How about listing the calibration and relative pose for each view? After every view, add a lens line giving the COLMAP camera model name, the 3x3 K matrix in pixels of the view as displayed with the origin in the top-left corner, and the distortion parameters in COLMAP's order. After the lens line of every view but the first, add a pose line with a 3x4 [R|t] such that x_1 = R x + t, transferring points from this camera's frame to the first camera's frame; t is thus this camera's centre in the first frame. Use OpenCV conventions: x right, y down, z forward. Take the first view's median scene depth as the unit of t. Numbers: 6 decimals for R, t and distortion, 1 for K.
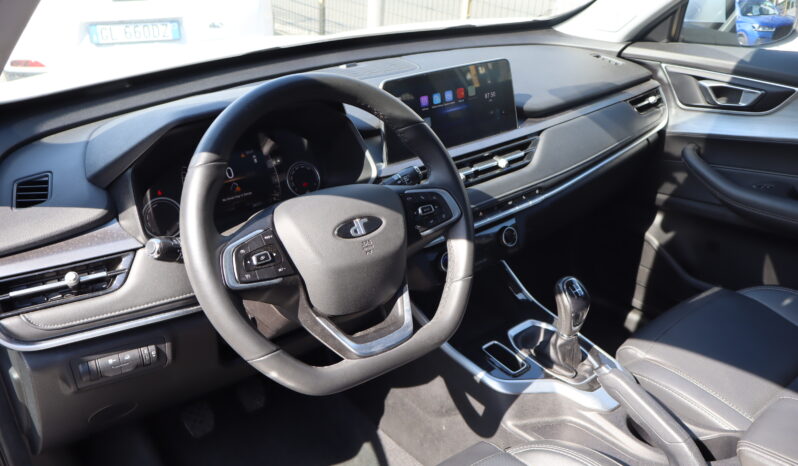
lens RADIAL K [[673.5, 0, 399.7], [0, 673.5, 239.0], [0, 0, 1]] dist [-0.010378, -0.008579]
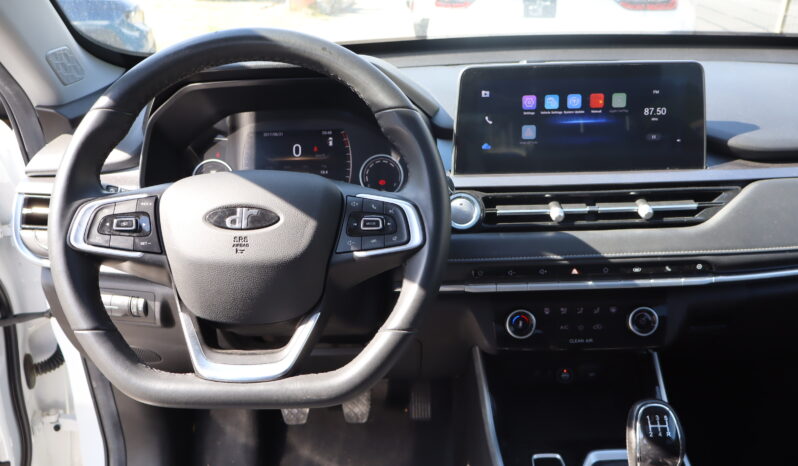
lens RADIAL K [[673.5, 0, 399.4], [0, 673.5, 228.5], [0, 0, 1]] dist [-0.010378, -0.008579]
pose [[0.769618, 0.225181, -0.597479, 0.367356], [-0.259381, 0.965318, 0.029703, -0.051292], [0.583446, 0.132115, 0.801334, 0.313744]]
